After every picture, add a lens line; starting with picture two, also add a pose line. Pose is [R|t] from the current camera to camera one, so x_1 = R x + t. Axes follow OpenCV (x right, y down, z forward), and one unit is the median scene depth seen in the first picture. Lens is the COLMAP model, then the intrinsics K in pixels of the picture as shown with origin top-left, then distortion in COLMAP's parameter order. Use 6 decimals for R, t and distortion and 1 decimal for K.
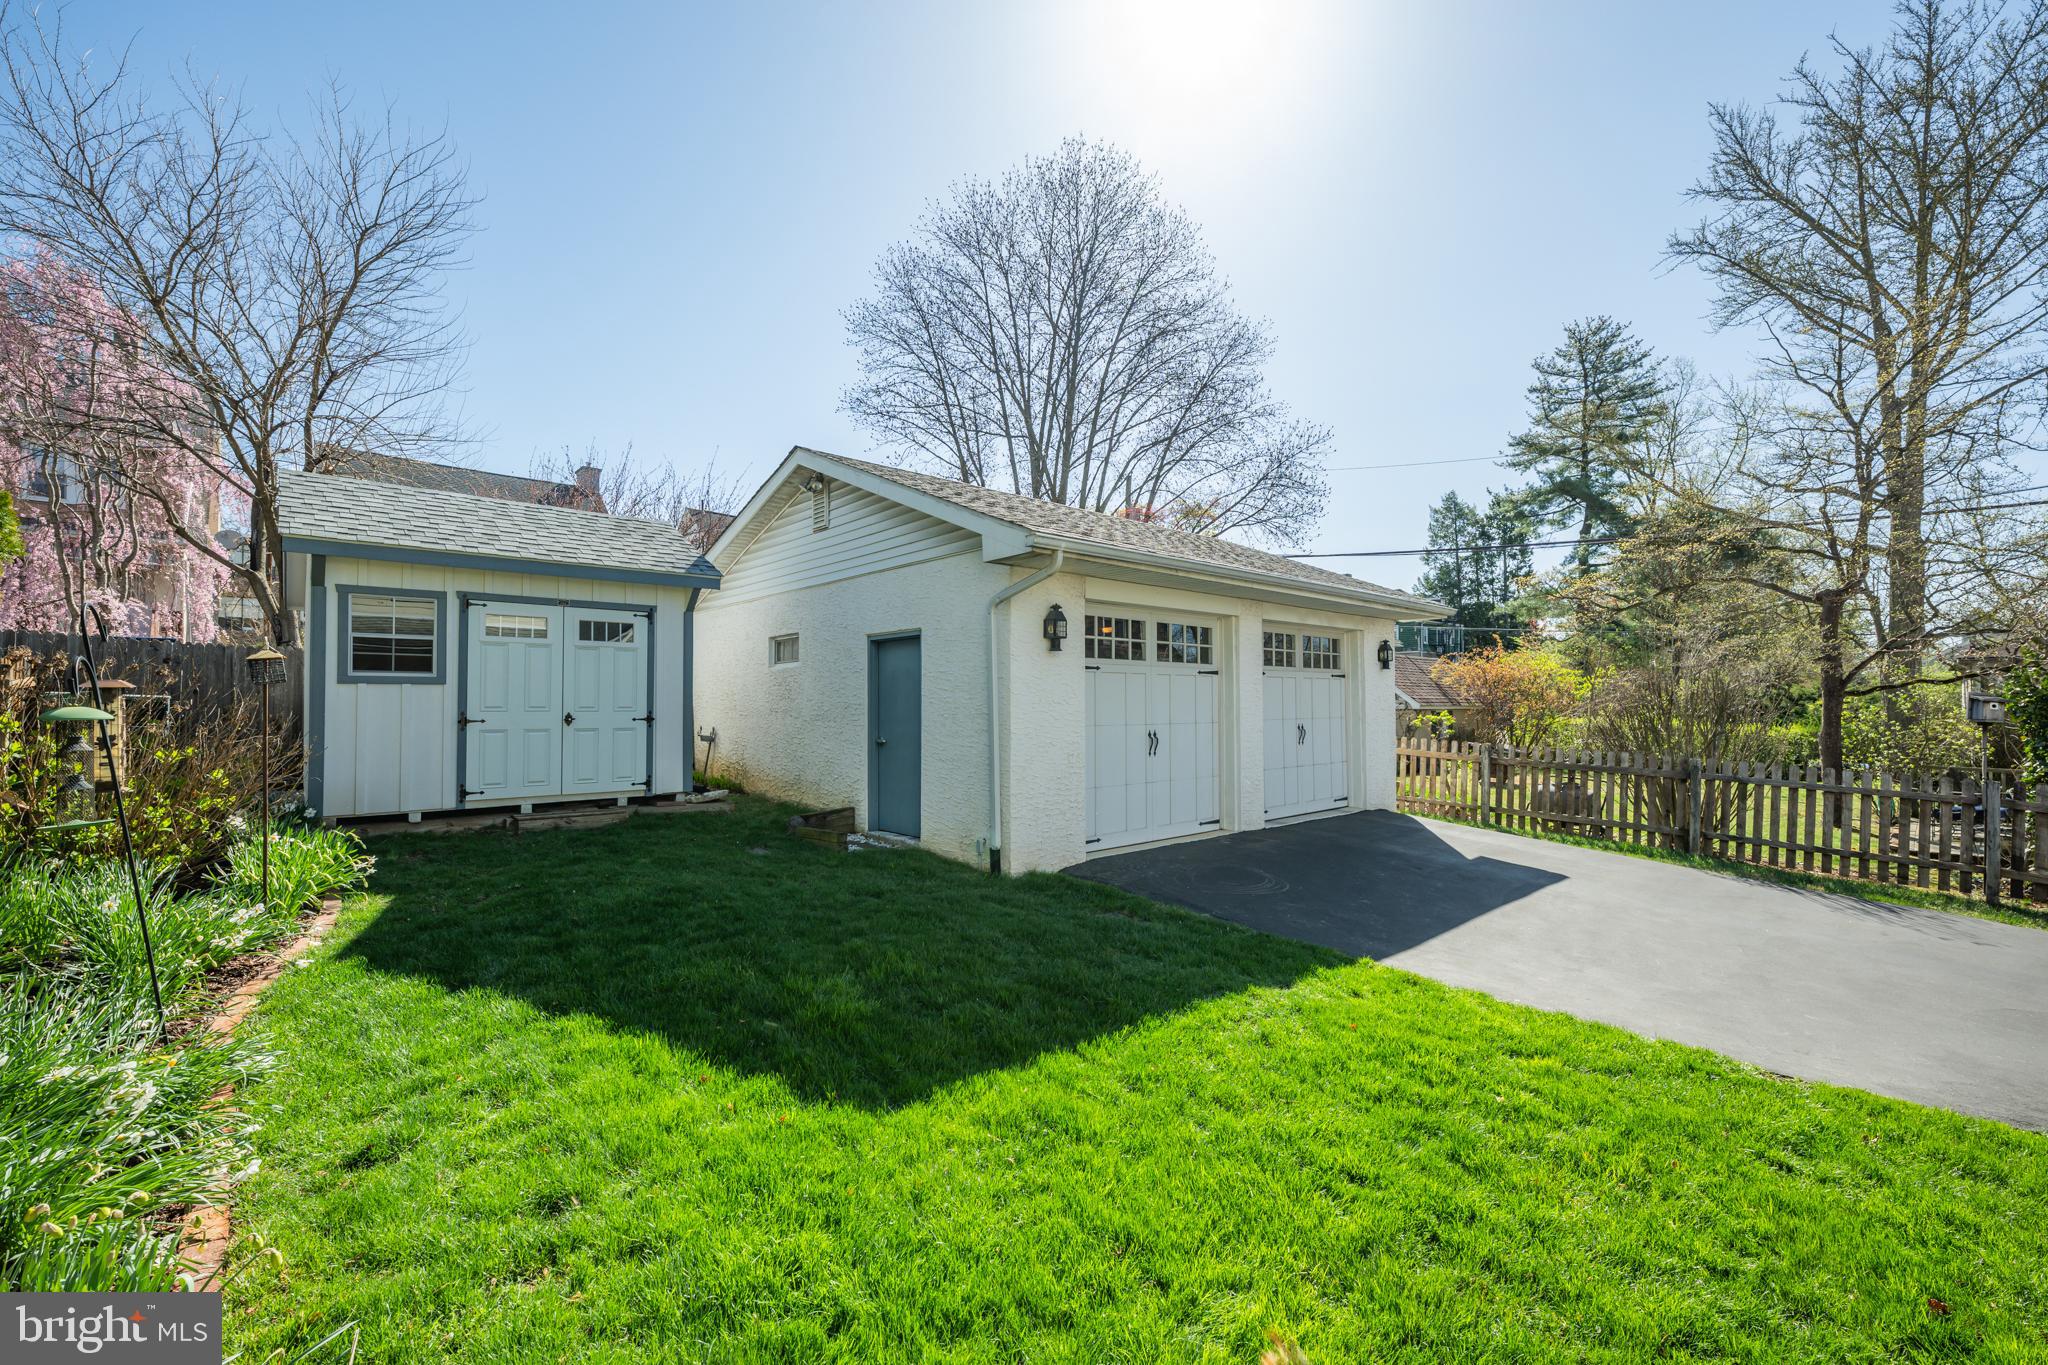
lens RADIAL K [[858.1, 0, 1028.0], [0, 858.1, 689.9], [0, 0, 1]] dist [-0.001157, 0.000330]
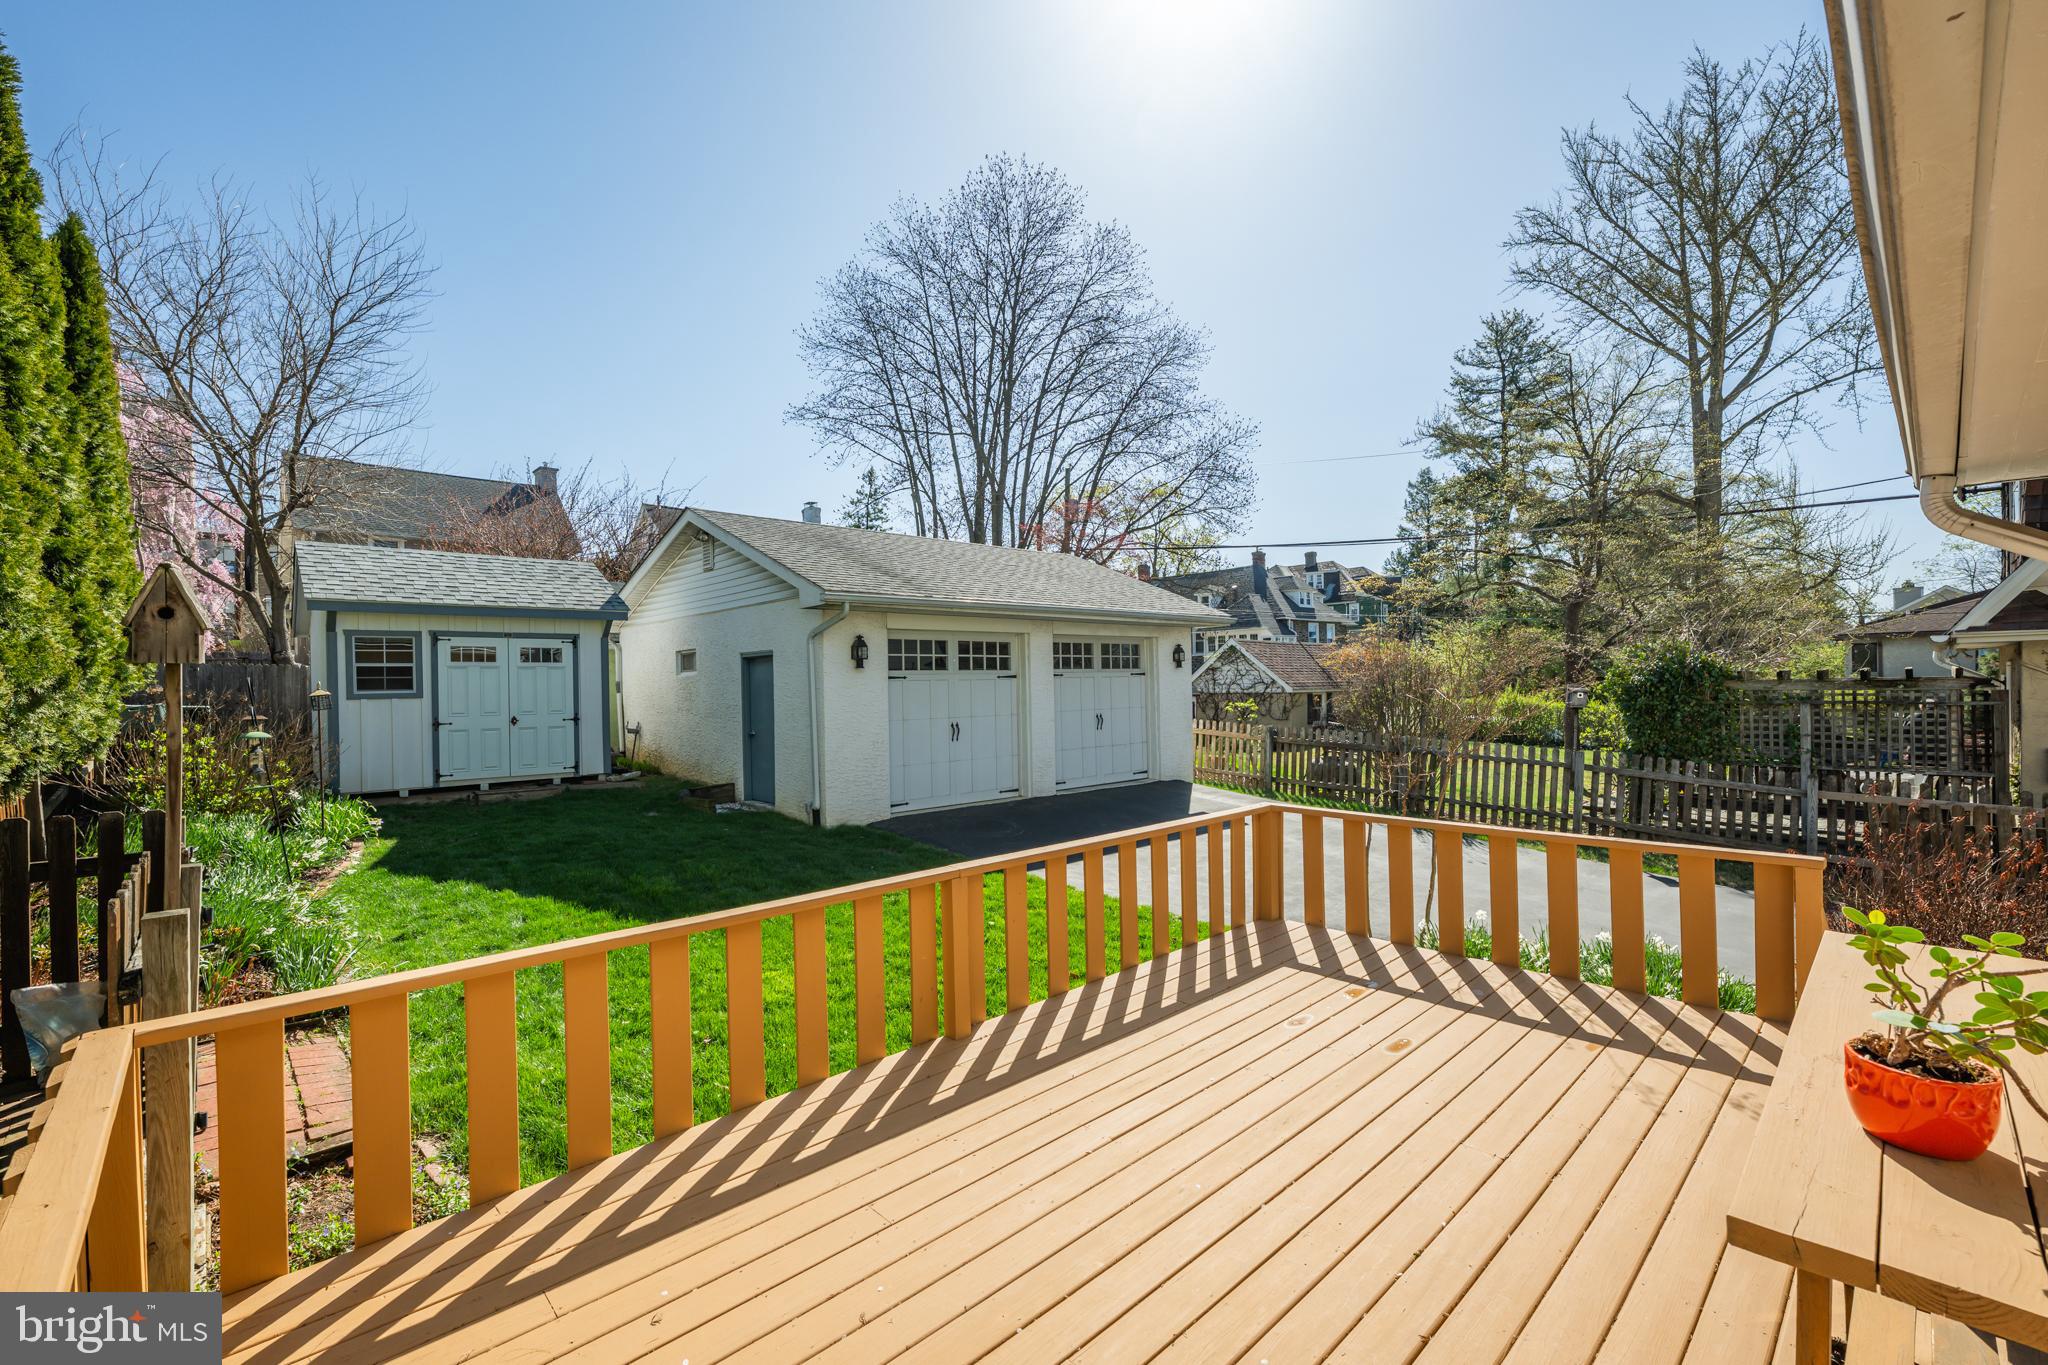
lens RADIAL K [[870.3, 0, 1015.4], [0, 870.3, 689.8], [0, 0, 1]] dist [-0.001407, -0.001120]
pose [[0.999846, -0.014327, 0.010155, 0.229801], [0.014090, 0.999636, 0.023005, -0.033272], [-0.010481, -0.022859, 0.999684, -0.360152]]
